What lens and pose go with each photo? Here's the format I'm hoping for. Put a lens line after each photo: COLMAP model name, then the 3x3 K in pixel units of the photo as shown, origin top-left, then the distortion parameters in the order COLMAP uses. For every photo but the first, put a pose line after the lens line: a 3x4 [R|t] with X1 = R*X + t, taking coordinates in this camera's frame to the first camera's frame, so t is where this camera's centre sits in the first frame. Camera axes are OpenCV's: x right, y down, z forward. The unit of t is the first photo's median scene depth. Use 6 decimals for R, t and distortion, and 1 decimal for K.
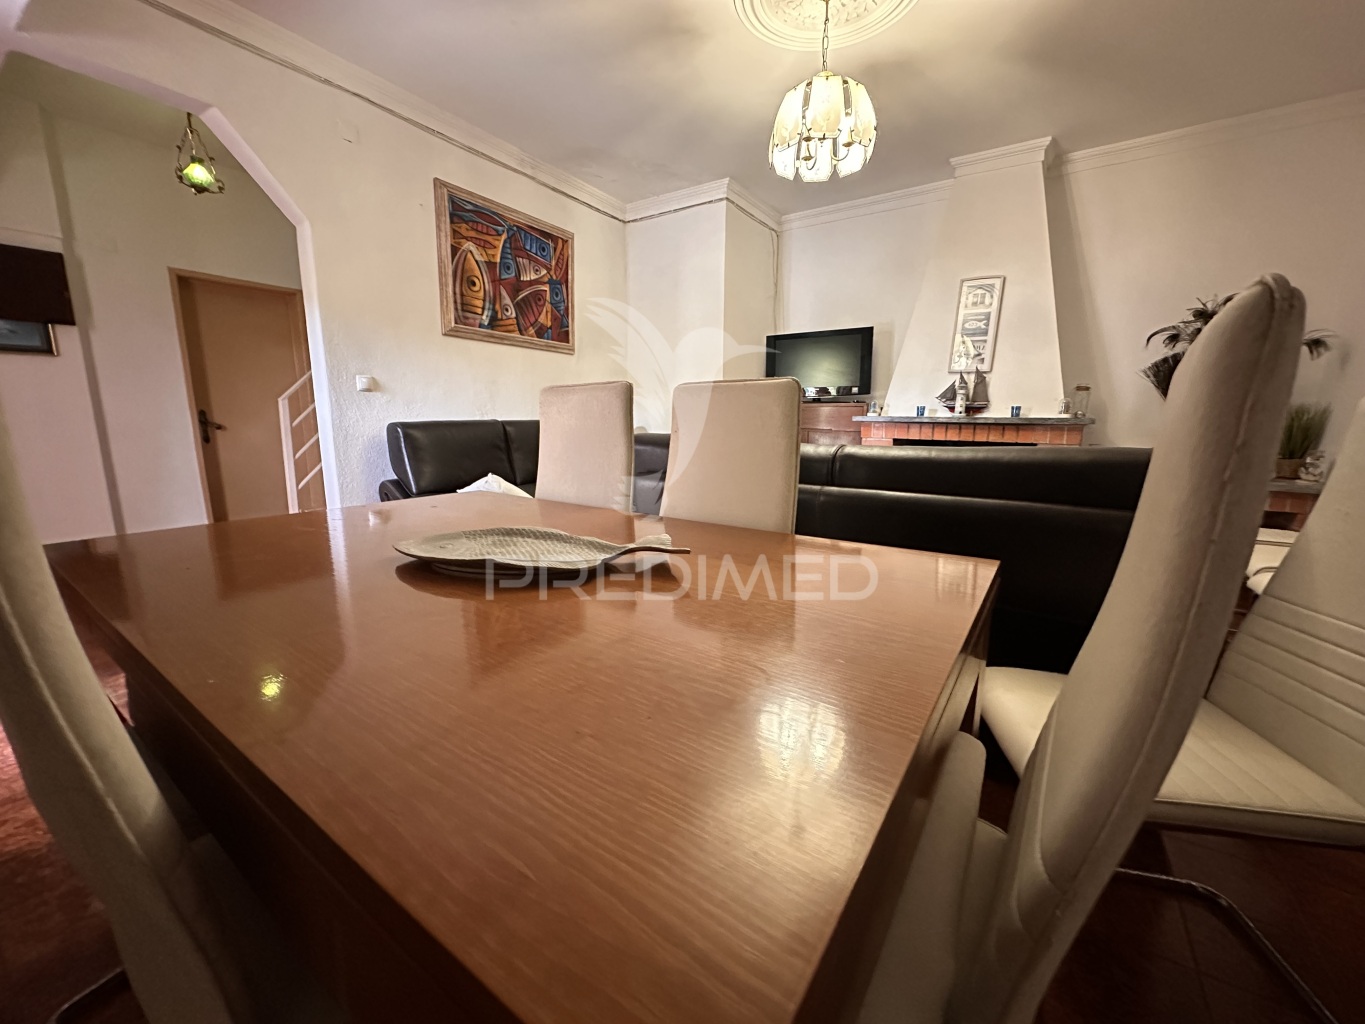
lens RADIAL K [[542.8, 0, 680.9], [0, 542.8, 515.1], [0, 0, 1]] dist [-0.002324, 0.000256]
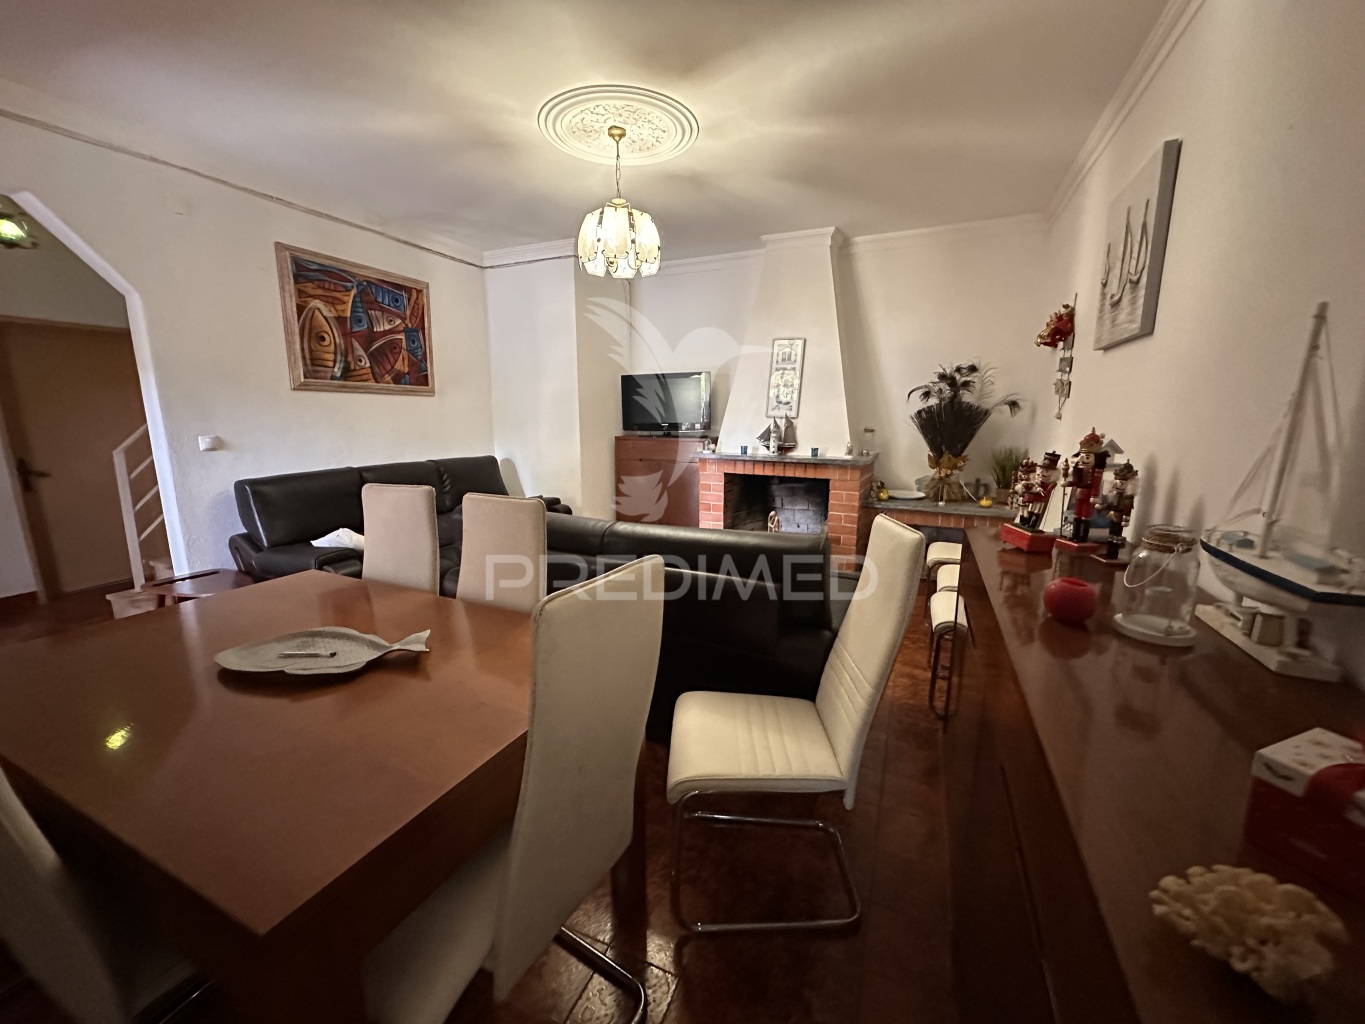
lens RADIAL K [[542.8, 0, 680.4], [0, 542.8, 514.9], [0, 0, 1]] dist [-0.002324, 0.000256]
pose [[0.985614, -0.036742, 0.164970, 0.111152], [0.035423, 0.999313, 0.010930, -0.071968], [-0.165258, -0.004929, 0.986238, -0.146219]]
